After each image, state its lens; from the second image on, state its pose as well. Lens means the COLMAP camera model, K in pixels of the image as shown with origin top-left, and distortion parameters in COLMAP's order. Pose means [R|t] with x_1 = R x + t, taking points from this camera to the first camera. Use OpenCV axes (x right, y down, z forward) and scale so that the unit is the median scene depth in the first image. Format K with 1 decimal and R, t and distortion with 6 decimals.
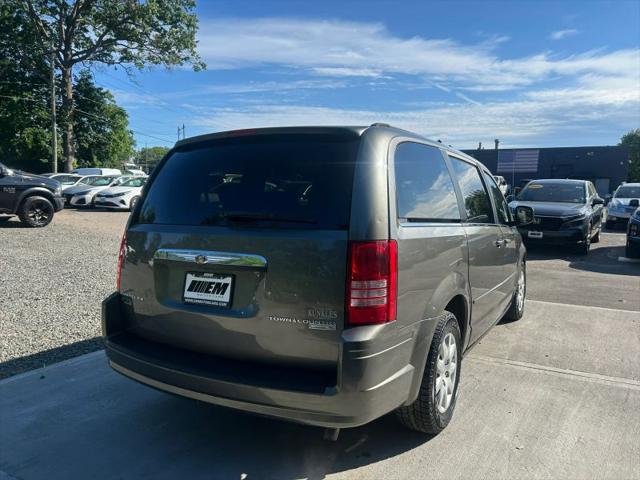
lens RADIAL K [[481.7, 0, 317.4], [0, 481.7, 239.4], [0, 0, 1]] dist [0.032596, -0.027728]
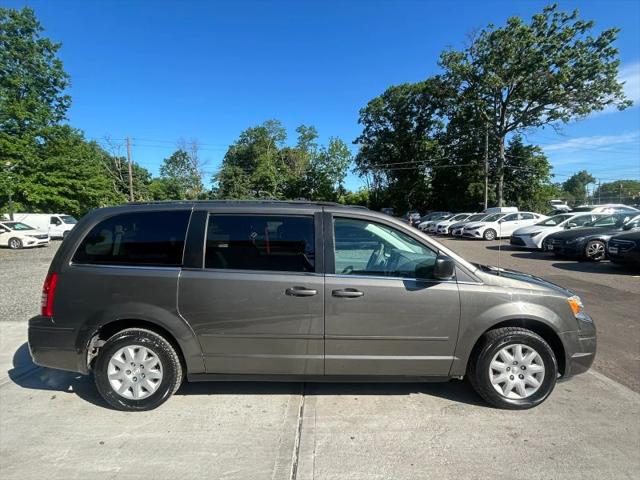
lens RADIAL K [[341.4, 0, 318.9], [0, 341.4, 243.0], [0, 0, 1]] dist [-0.010194, 0.004593]
pose [[0.501494, 0.022568, -0.864867, 1.392749], [-0.056608, 0.998374, -0.006772, -0.124957], [0.863307, 0.052355, 0.501956, 0.915167]]
